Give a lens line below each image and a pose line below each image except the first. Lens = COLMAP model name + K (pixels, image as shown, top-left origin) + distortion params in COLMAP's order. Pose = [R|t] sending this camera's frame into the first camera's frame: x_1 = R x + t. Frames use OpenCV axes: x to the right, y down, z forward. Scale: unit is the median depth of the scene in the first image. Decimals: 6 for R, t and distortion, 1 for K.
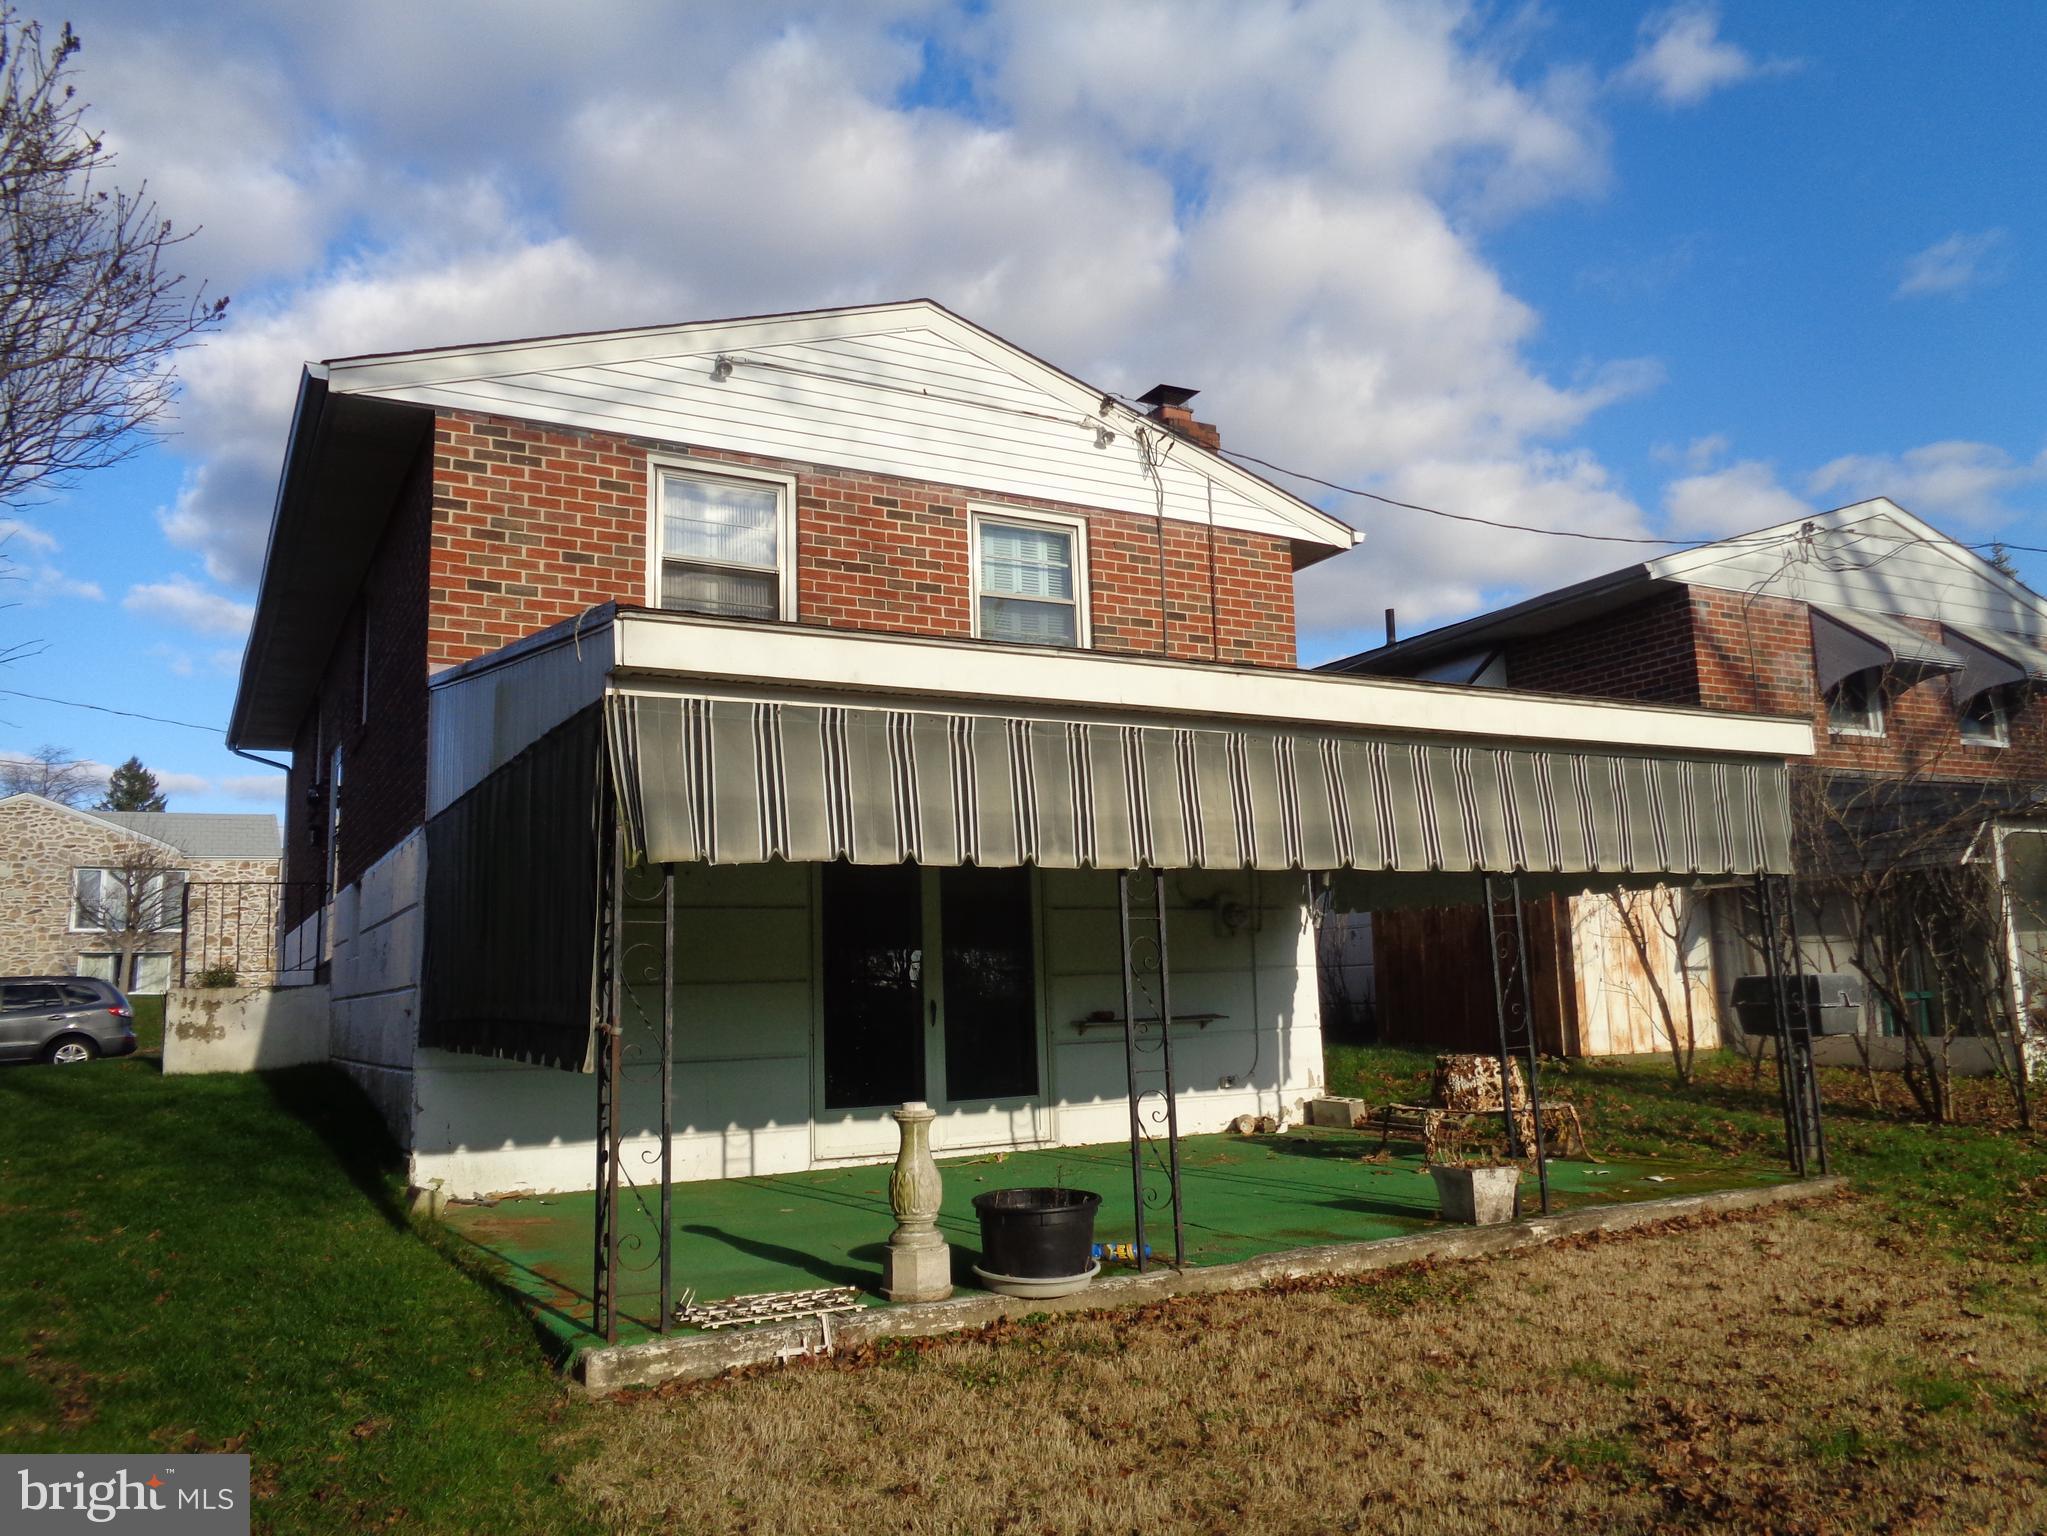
lens RADIAL K [[1526.5, 0, 1023.5], [0, 1526.5, 768.0], [0, 0, 1]] dist [0.012662, -0.038535]
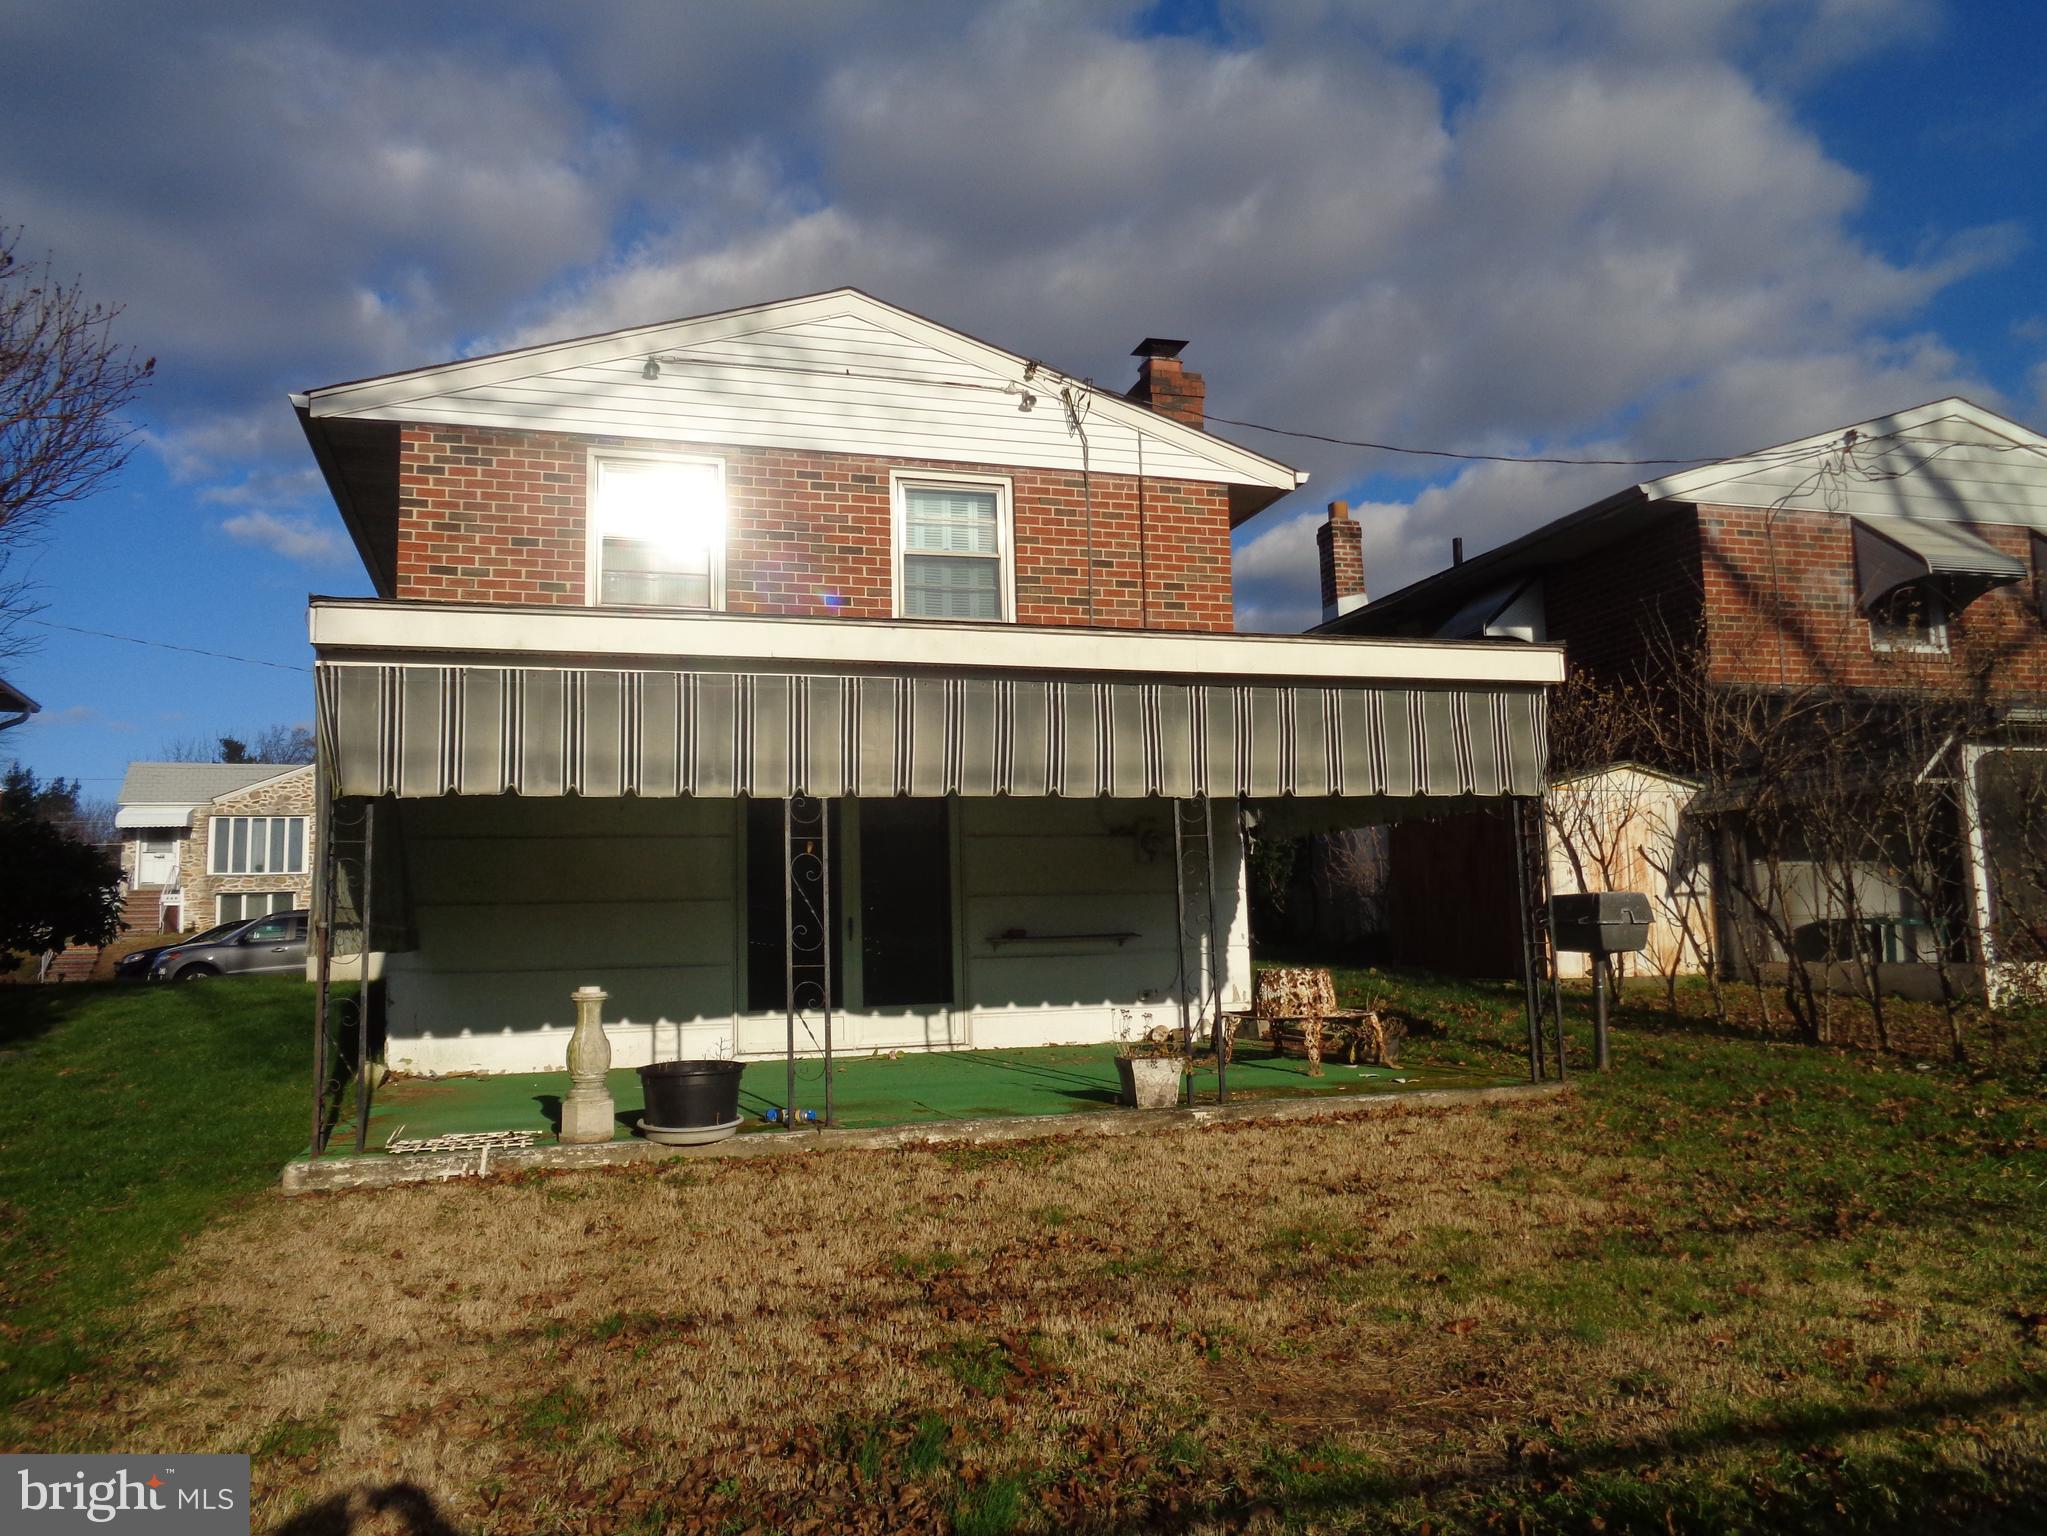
lens RADIAL K [[1537.5, 0, 1023.5], [0, 1537.5, 768.0], [0, 0, 1]] dist [-0.025107, 0.055175]
pose [[0.979254, -0.017135, -0.201910, 0.265191], [0.025349, 0.998950, 0.038165, 0.000942], [0.201044, -0.042491, 0.978660, -0.071586]]
